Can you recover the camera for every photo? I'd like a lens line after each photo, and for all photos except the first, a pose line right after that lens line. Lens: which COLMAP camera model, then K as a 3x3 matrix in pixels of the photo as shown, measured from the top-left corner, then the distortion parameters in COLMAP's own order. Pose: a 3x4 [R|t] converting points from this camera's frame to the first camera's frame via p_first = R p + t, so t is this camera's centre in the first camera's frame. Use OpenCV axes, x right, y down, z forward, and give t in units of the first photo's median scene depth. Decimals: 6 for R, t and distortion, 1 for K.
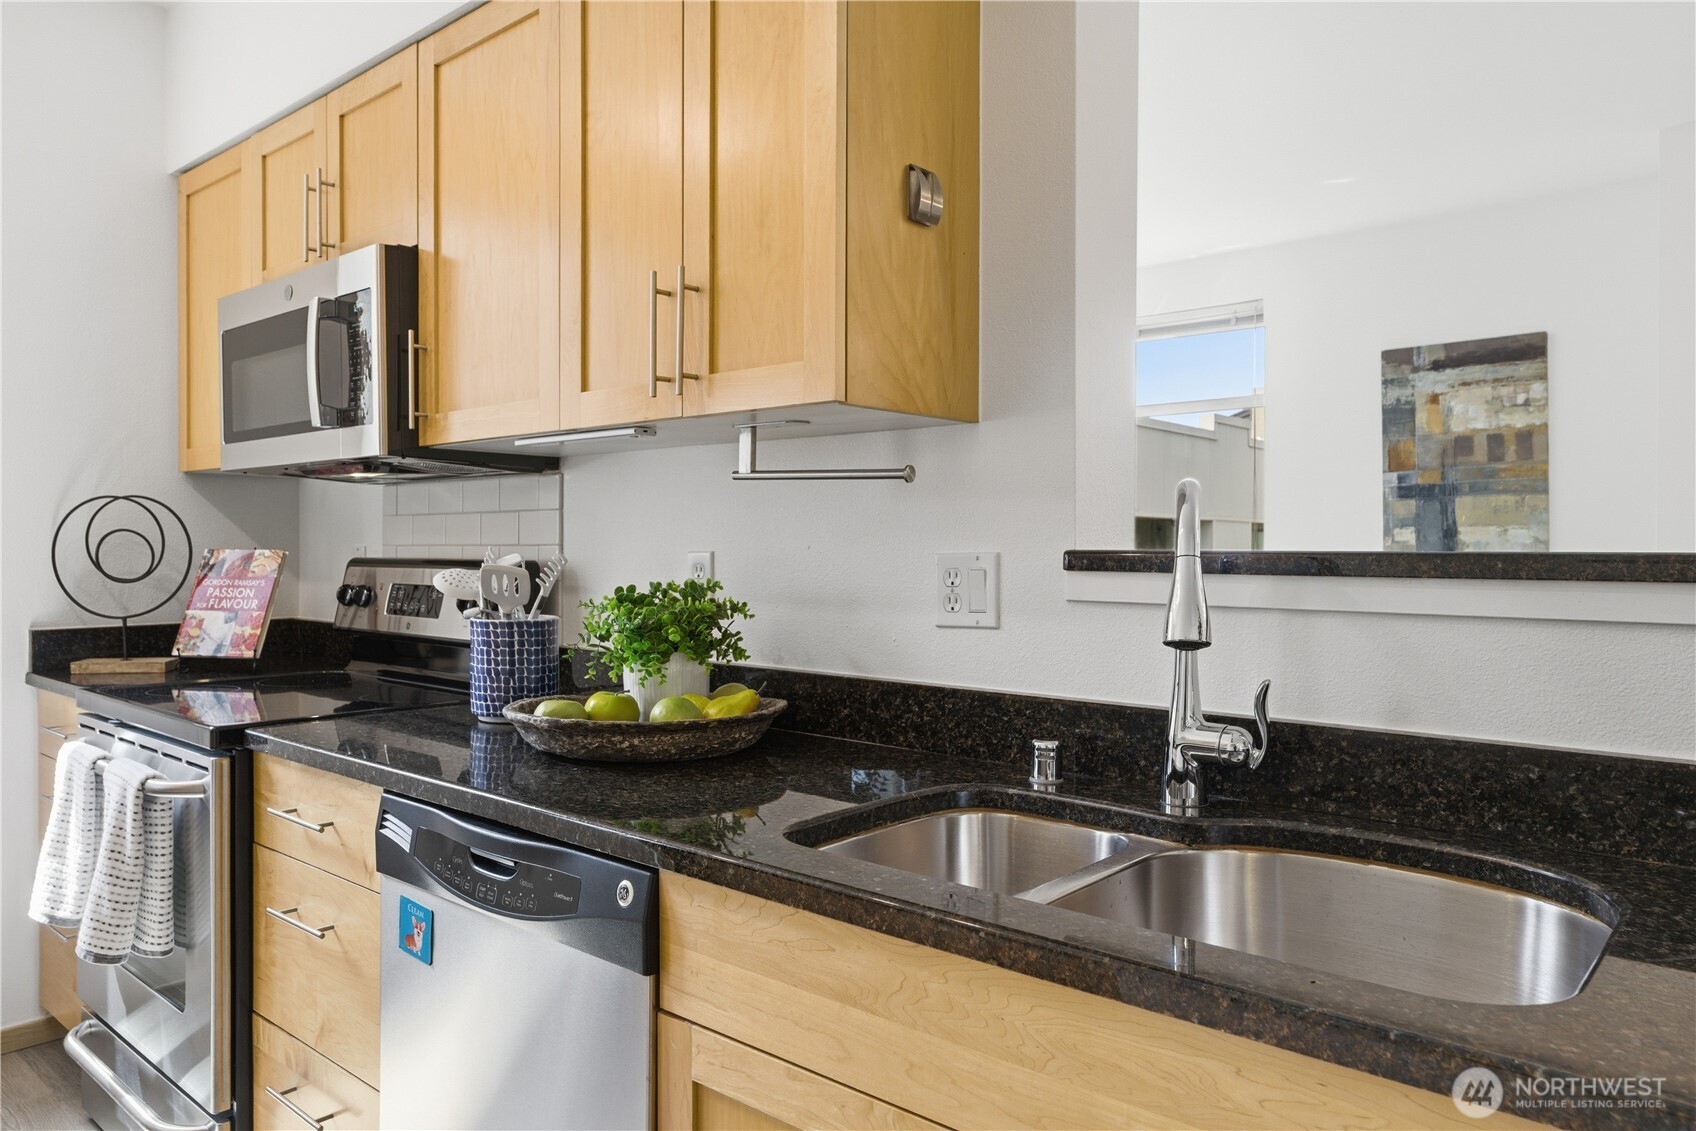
lens RADIAL K [[1151.5, 0, 854.9], [0, 1151.5, 551.3], [0, 0, 1]] dist [0.002471, 0.000743]
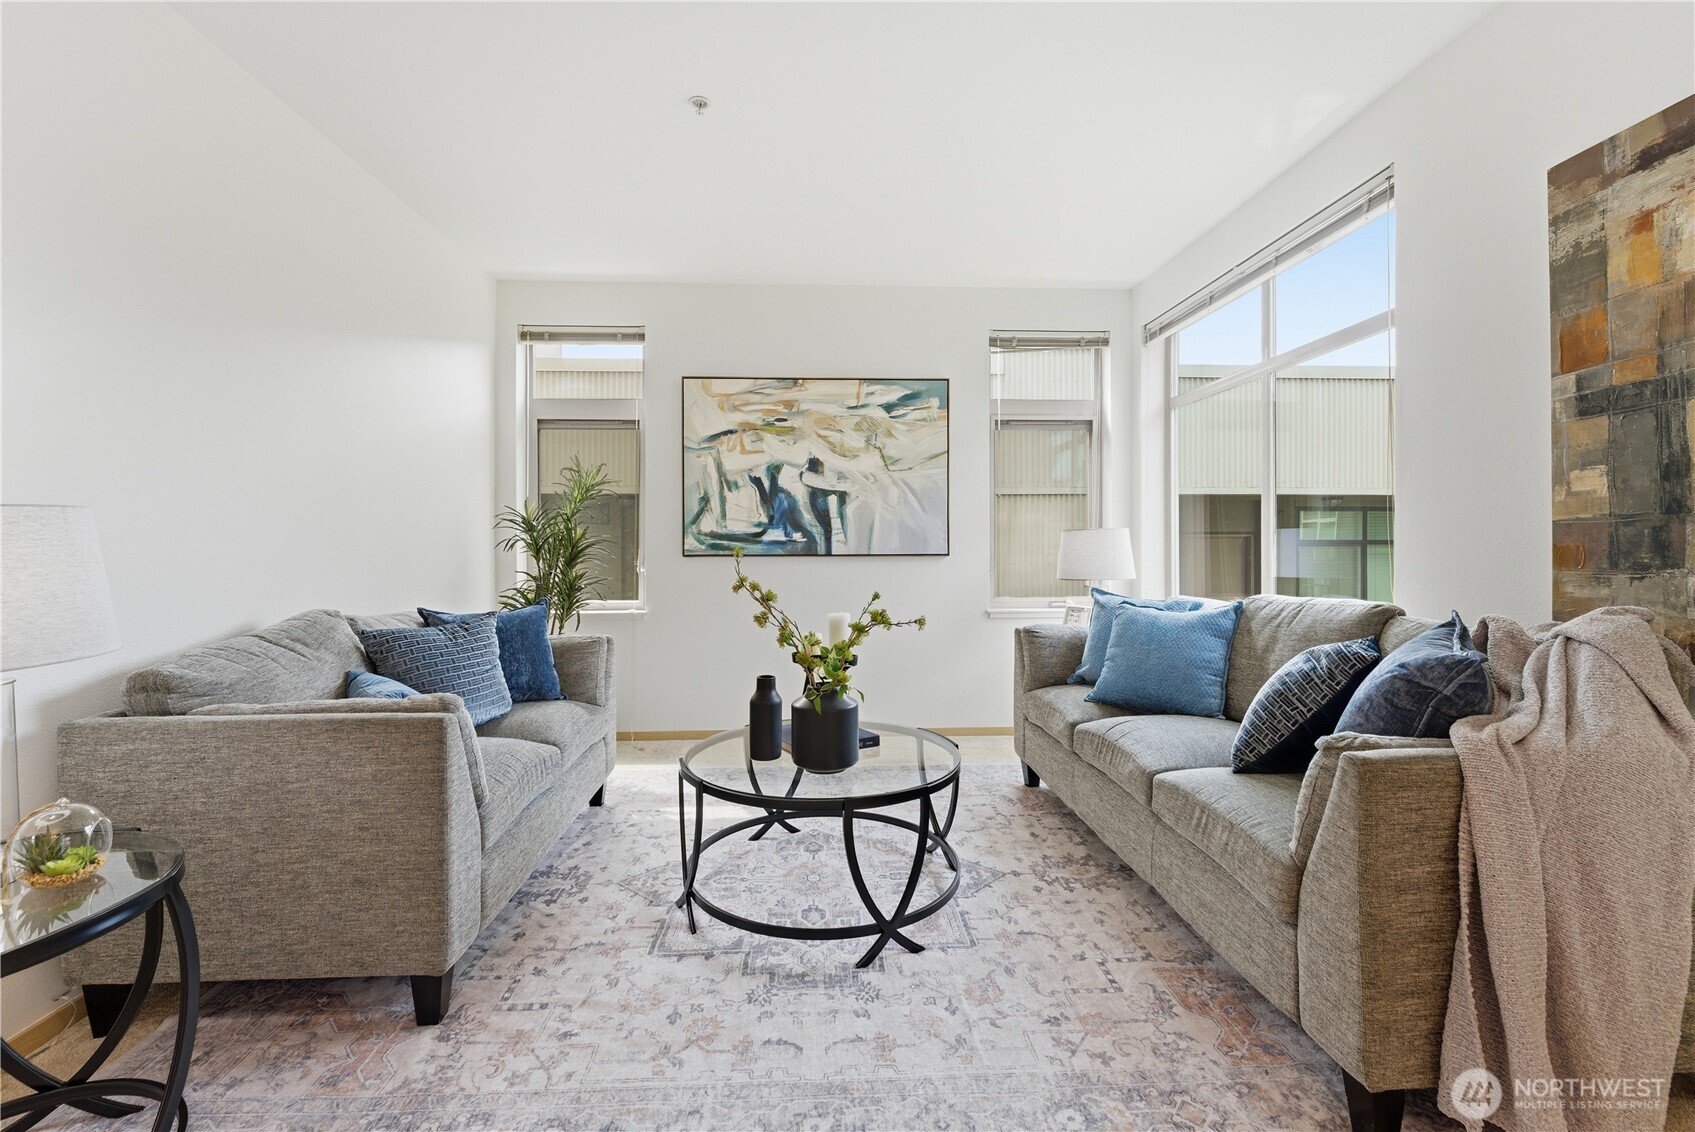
lens RADIAL K [[716.3, 0, 845.6], [0, 716.3, 552.0], [0, 0, 1]] dist [-0.006882, 0.001201]
pose [[0.698556, 0.003895, -0.715544, 1.189915], [-0.002116, 0.999992, 0.003378, 0.052558], [0.715552, -0.000845, 0.698559, 1.243104]]
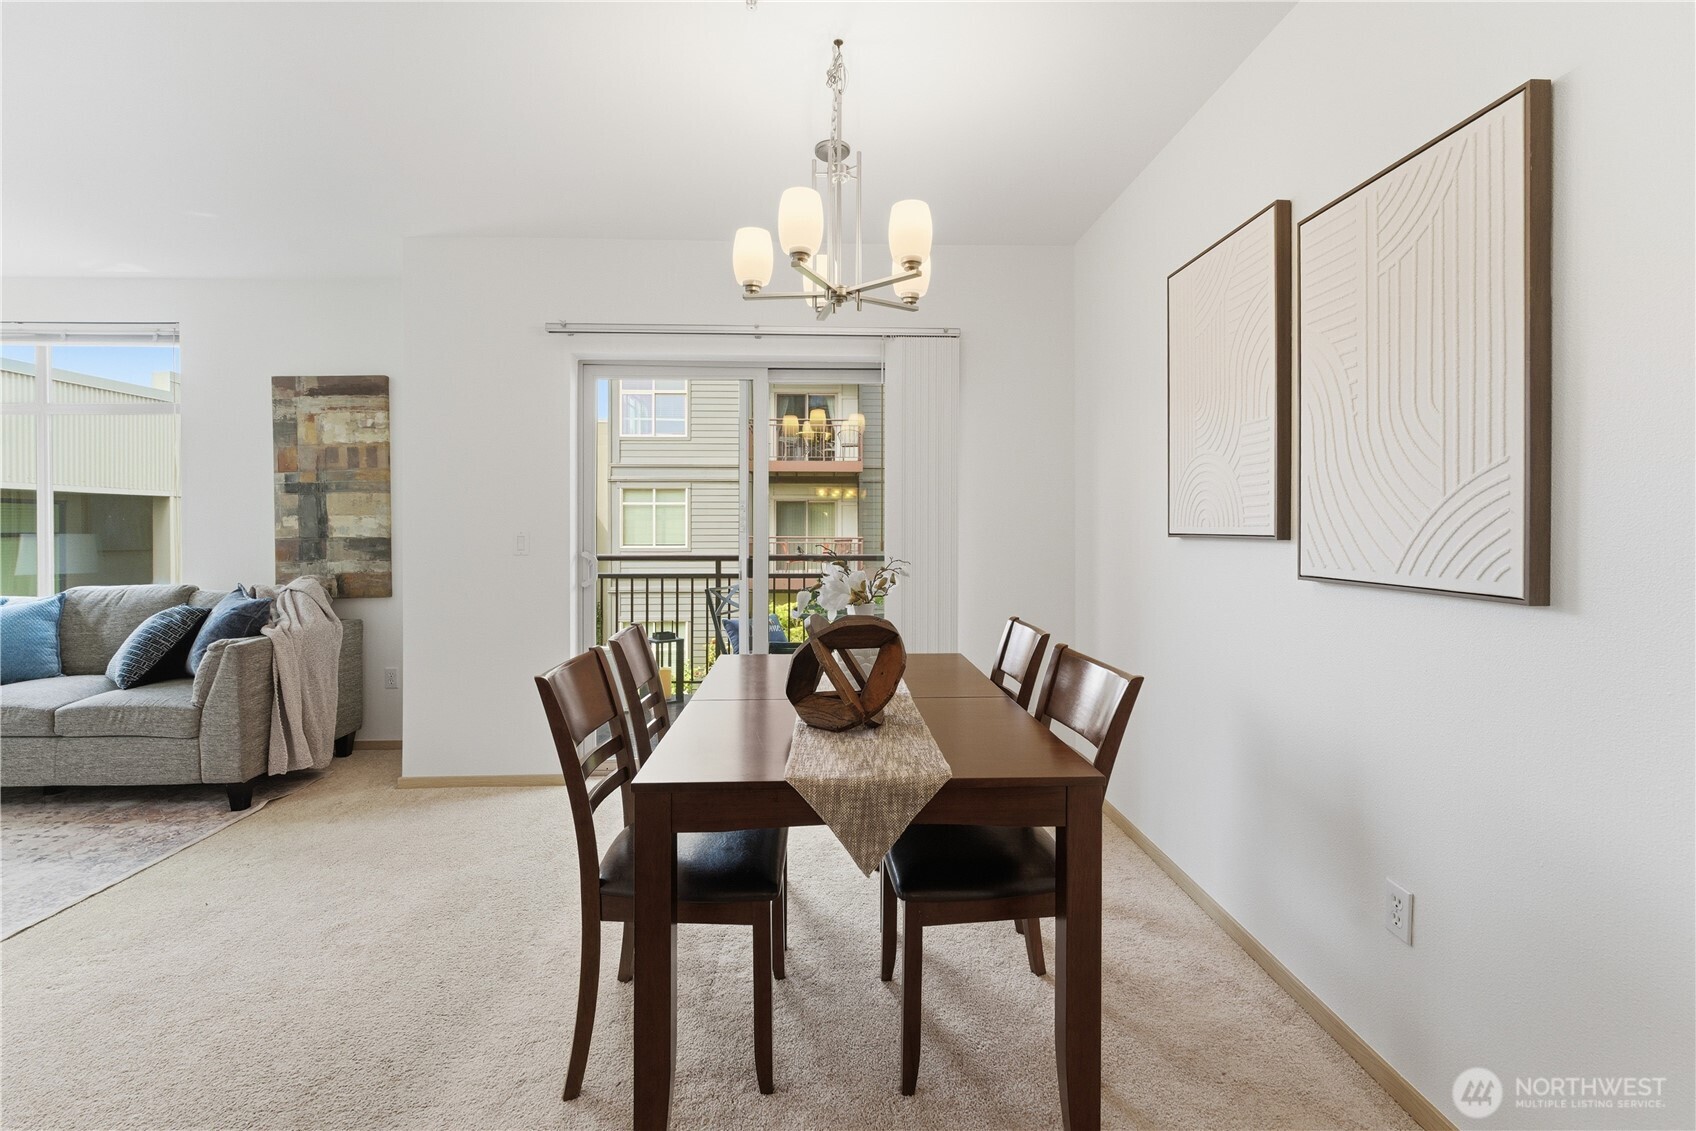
lens RADIAL K [[733.8, 0, 836.2], [0, 733.8, 532.2], [0, 0, 1]] dist [-0.005138, 0.000591]
pose [[0.732287, -0.006984, 0.680960, 0.921986], [0.005287, 0.999976, 0.004570, -0.006534], [-0.680975, 0.000254, 0.732306, -0.045322]]
